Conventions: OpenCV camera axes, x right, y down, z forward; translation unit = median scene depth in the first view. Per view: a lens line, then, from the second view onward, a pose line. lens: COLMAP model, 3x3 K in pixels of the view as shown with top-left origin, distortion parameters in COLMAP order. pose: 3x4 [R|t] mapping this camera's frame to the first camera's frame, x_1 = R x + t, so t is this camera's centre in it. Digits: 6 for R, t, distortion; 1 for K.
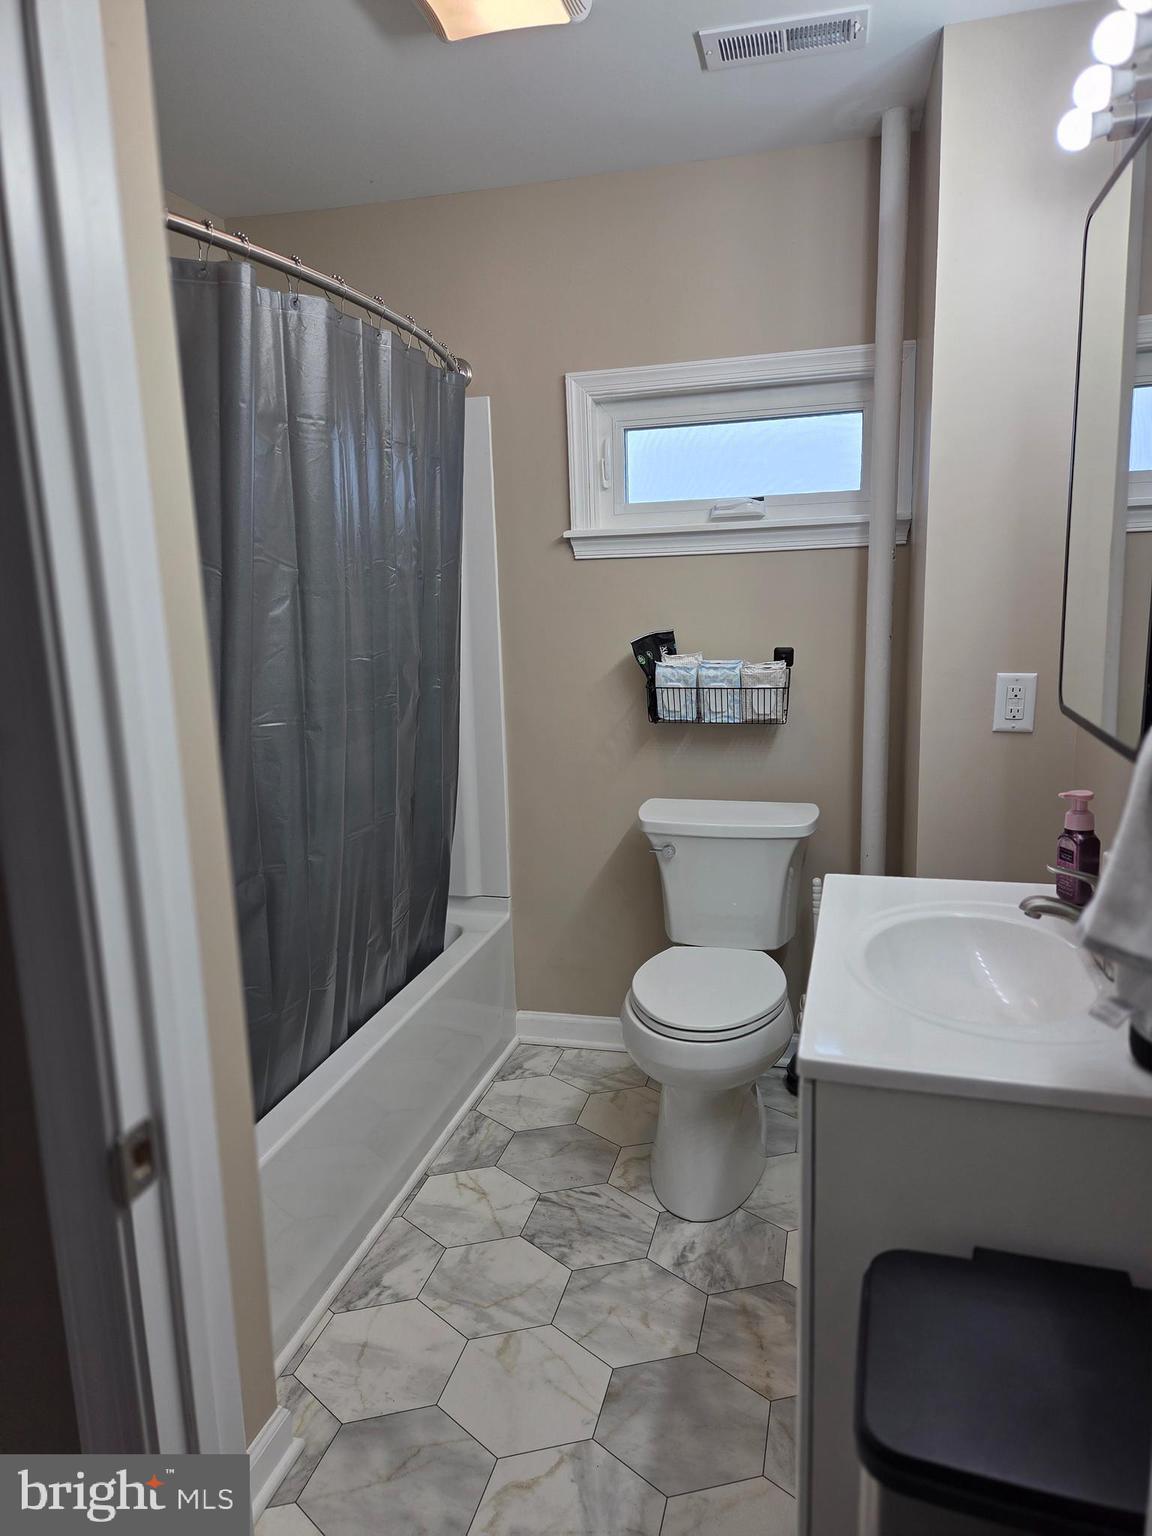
lens RADIAL K [[1038.1, 0, 586.1], [0, 1038.1, 770.3], [0, 0, 1]] dist [0.087218, -0.082494]
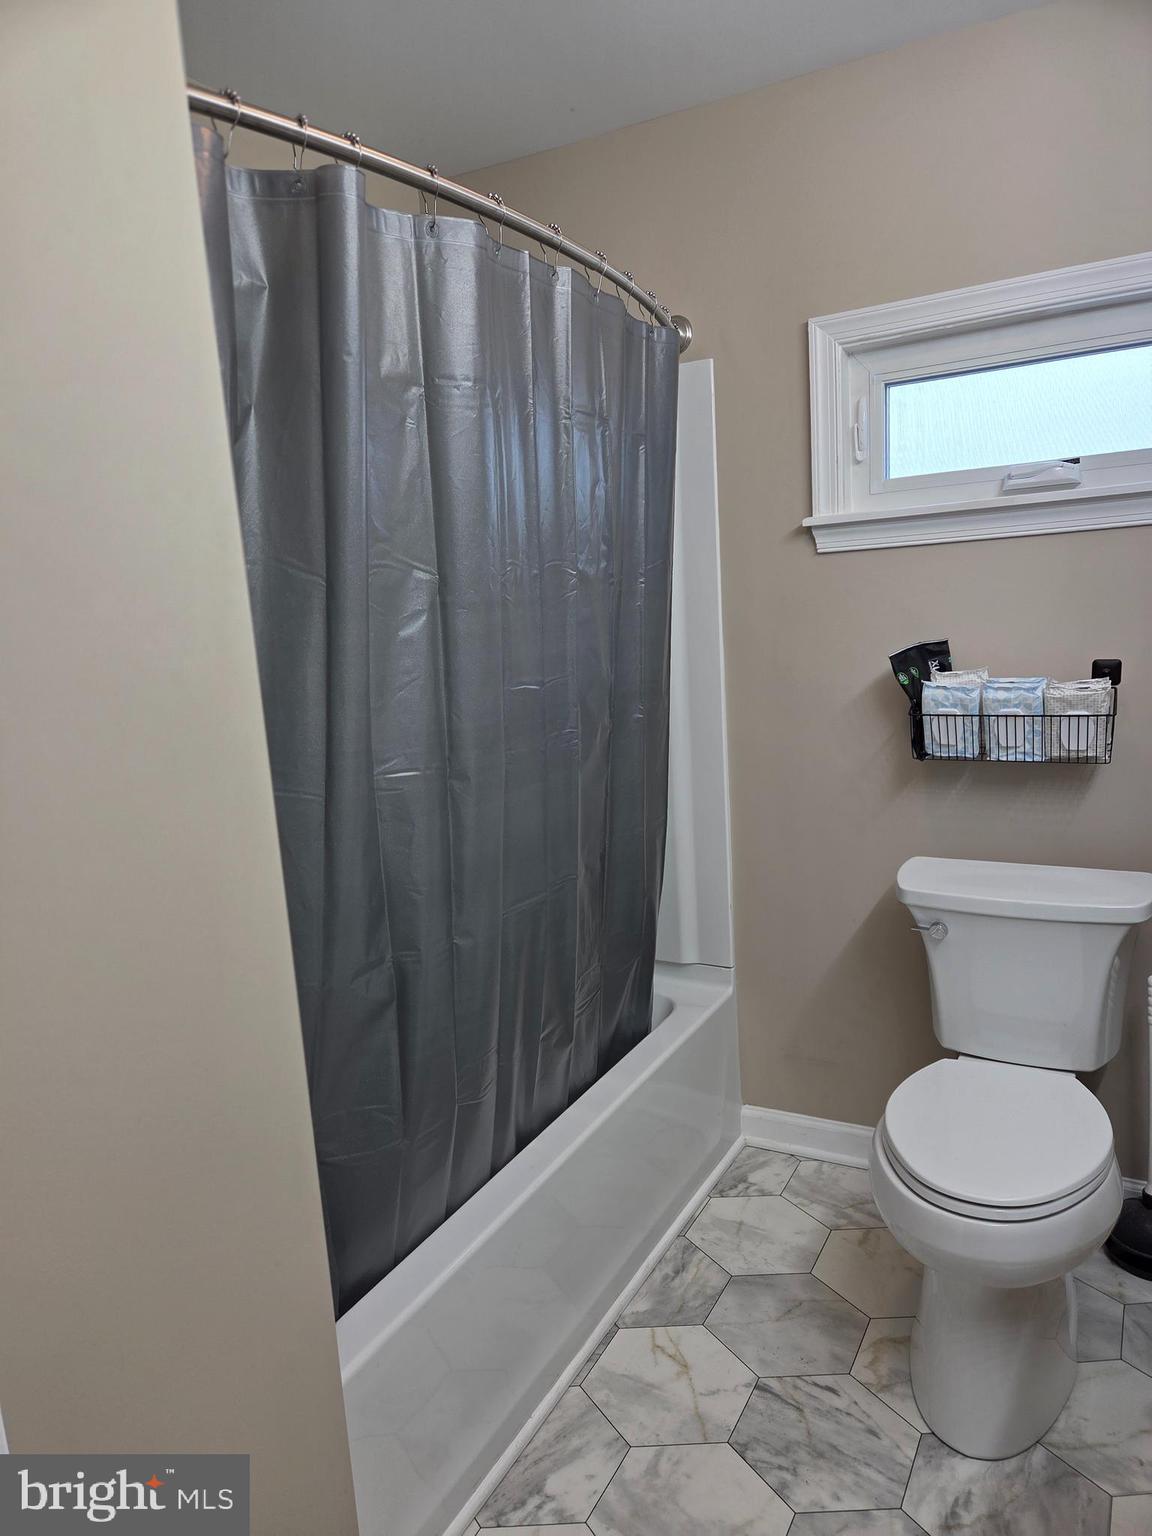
lens RADIAL K [[1038.1, 0, 586.1], [0, 1038.1, 770.3], [0, 0, 1]] dist [0.087218, -0.082494]
pose [[0.968921, 0.011316, -0.247112, 0.020192], [-0.013640, 0.999877, -0.007694, -0.032625], [0.246994, 0.010826, 0.968956, 0.212208]]
